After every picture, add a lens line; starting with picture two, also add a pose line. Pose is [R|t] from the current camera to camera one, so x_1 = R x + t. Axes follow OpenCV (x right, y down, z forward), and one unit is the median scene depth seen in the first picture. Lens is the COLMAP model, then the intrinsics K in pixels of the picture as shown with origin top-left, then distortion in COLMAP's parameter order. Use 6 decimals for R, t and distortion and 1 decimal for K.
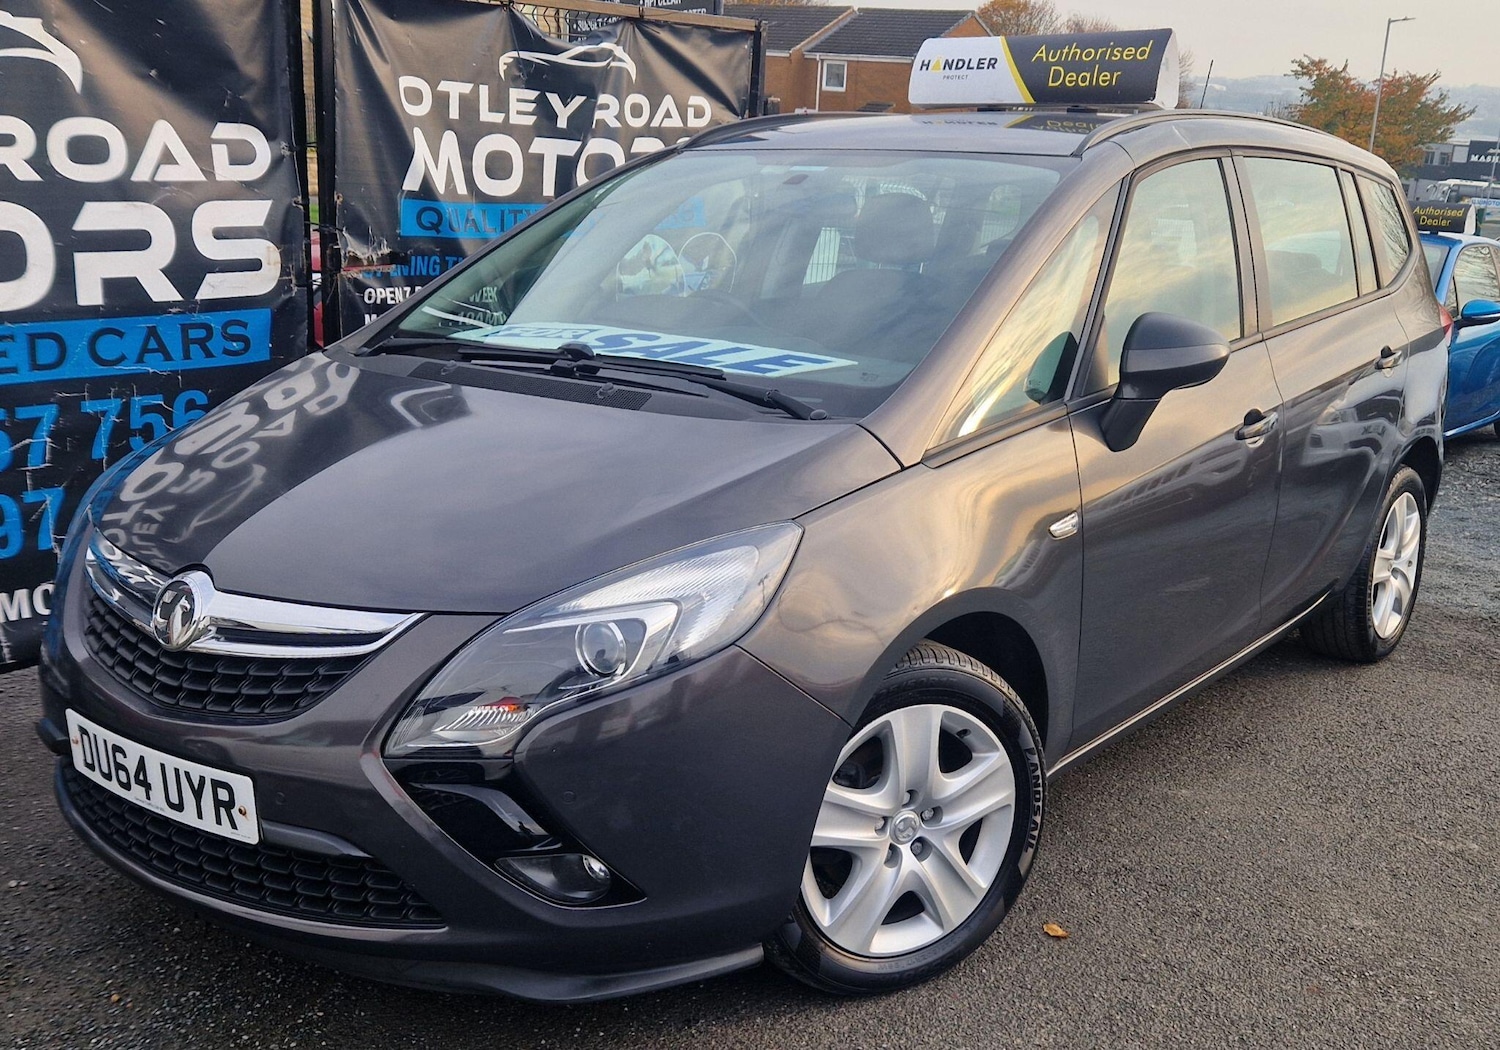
lens RADIAL K [[1531.0, 0, 812.8], [0, 1531.0, 580.1], [0, 0, 1]] dist [0.102045, -0.126490]
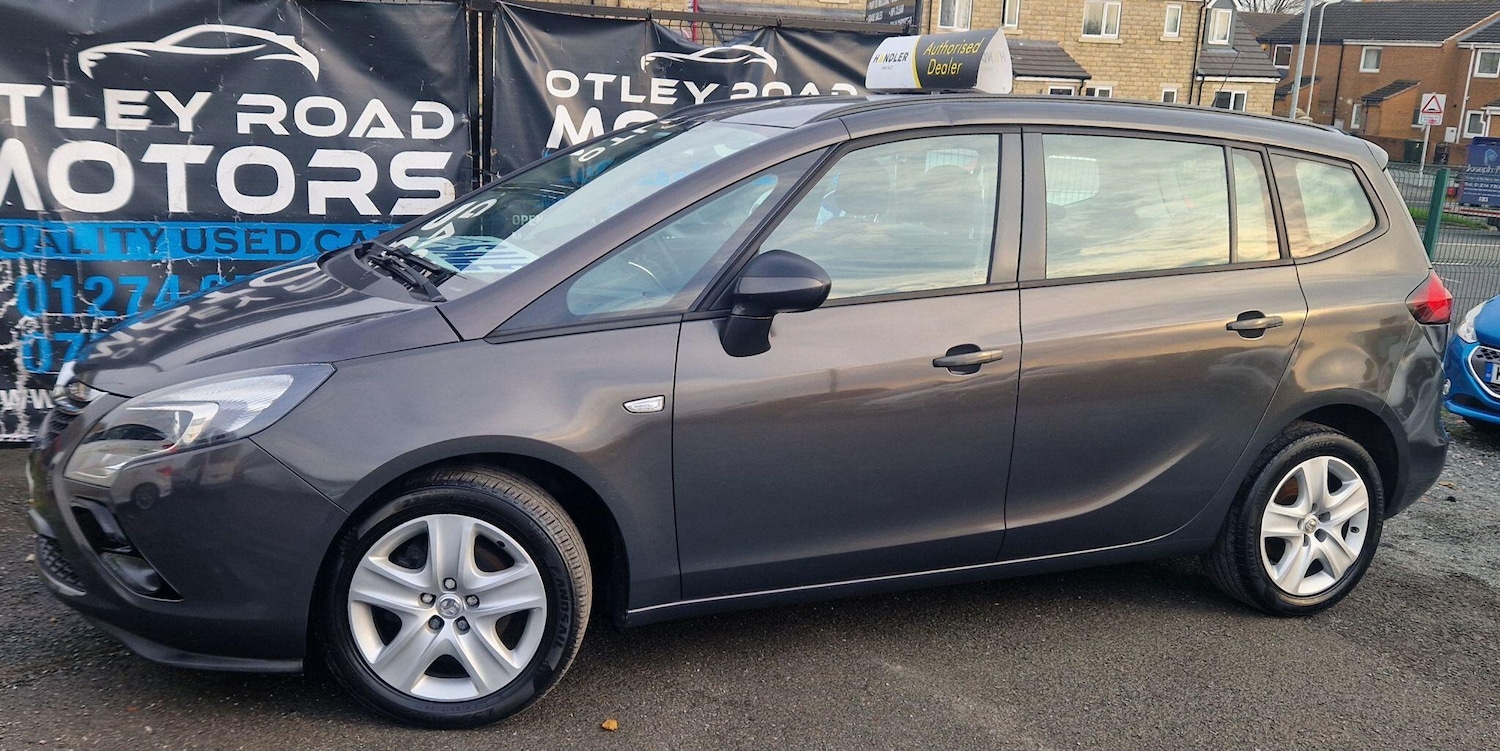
lens RADIAL K [[1311.4, 0, 773.1], [0, 1311.4, 365.7], [0, 0, 1]] dist [0.103814, -0.140677]
pose [[0.876698, 0.099950, -0.470543, 0.572293], [-0.144074, 0.987830, -0.058605, -0.013992], [0.458959, 0.119172, 0.880429, 0.056602]]
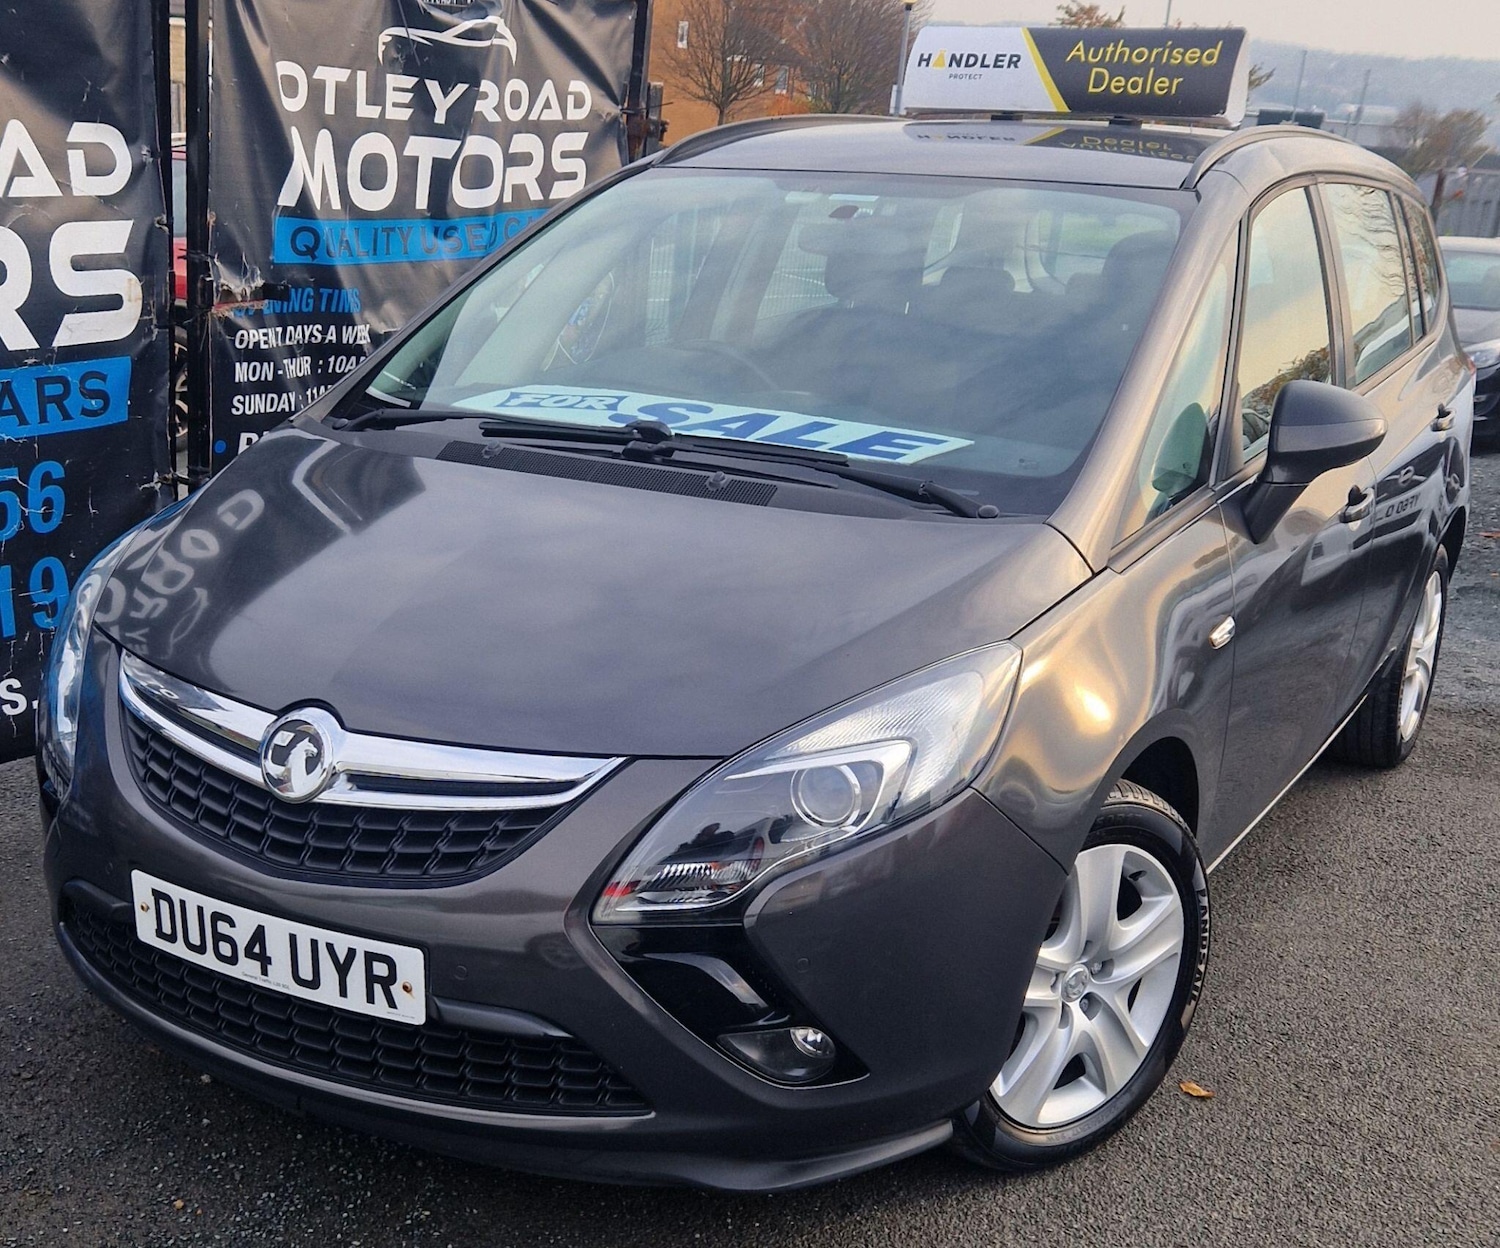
lens RADIAL K [[1881.6, 0, 656.8], [0, 1881.6, 792.5], [0, 0, 1]] dist [0.109147, -0.156006]
pose [[0.994655, -0.018620, 0.101558, -0.196640], [0.011009, 0.997123, 0.074999, -0.021775], [-0.102663, -0.073480, 0.991999, -0.029743]]
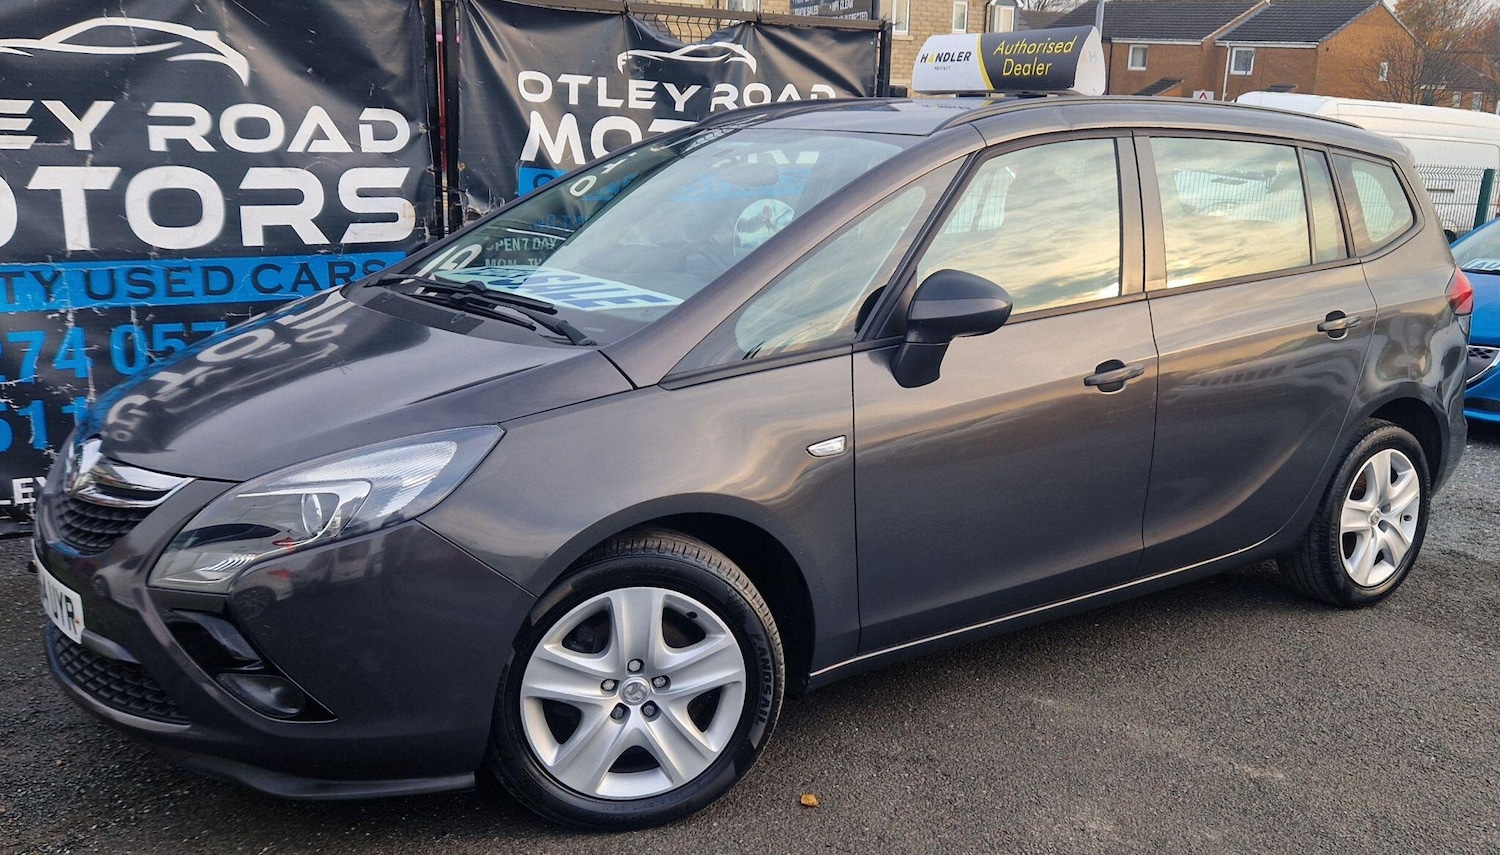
lens RADIAL K [[1380.9, 0, 888.2], [0, 1380.9, 429.8], [0, 0, 1]] dist [0.097522, -0.123535]
pose [[0.969301, 0.052964, -0.240106, 0.340082], [-0.066874, 0.996500, -0.050152, 0.000691], [0.236609, 0.064669, 0.969450, -0.003786]]
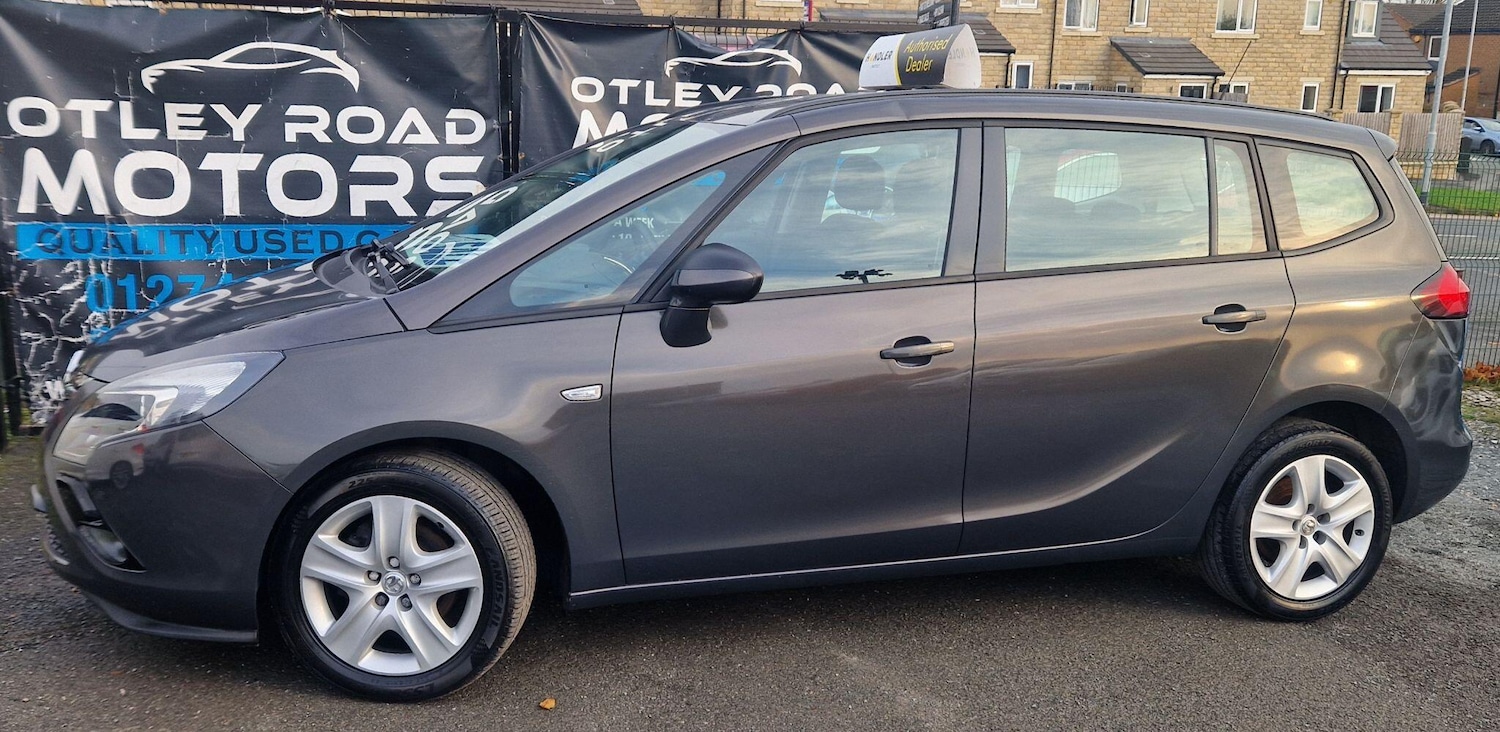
lens RADIAL K [[1295.3, 0, 752.3], [0, 1295.3, 327.7], [0, 0, 1]] dist [0.096438, -0.118168]
pose [[0.812068, 0.087056, -0.577033, 0.687768], [-0.155149, 0.985431, -0.069673, -0.026573], [0.562561, 0.146105, 0.813744, 0.117003]]
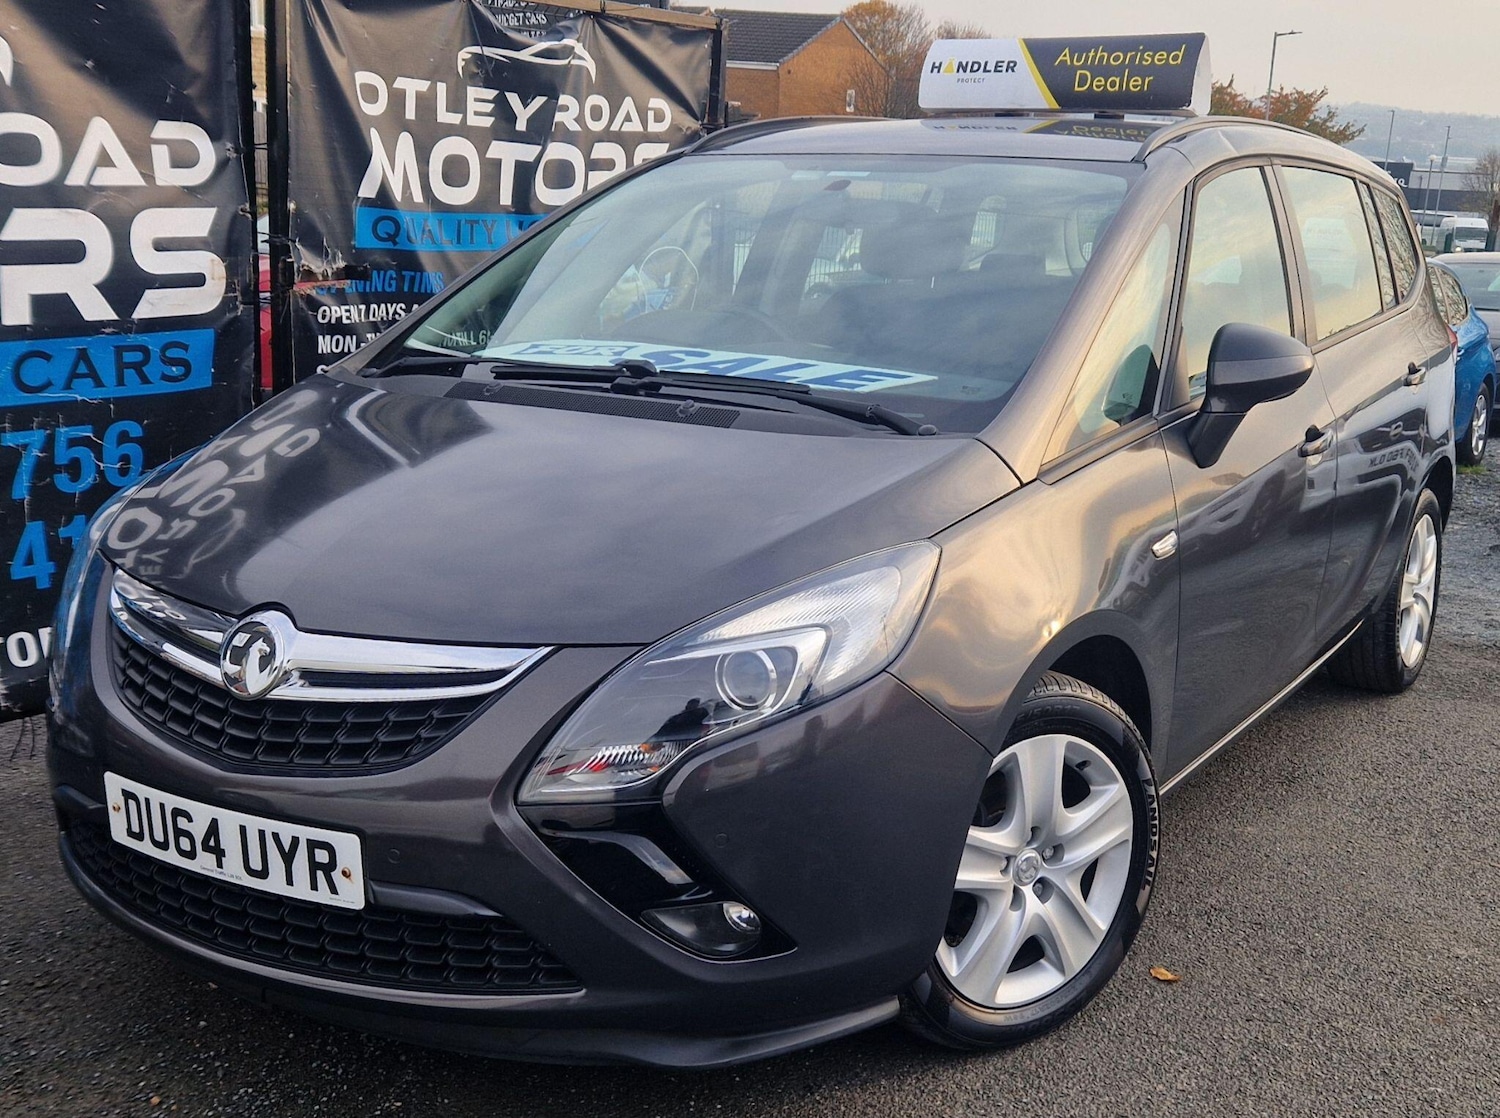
lens RADIAL K [[1702.8, 0, 878.9], [0, 1702.8, 589.1], [0, 0, 1]] dist [0.100074, -0.131998]
pose [[0.992189, -0.024318, 0.122351, -0.105249], [0.027891, 0.999231, -0.027573, 0.011880], [-0.121586, 0.030770, 0.992104, -0.020675]]
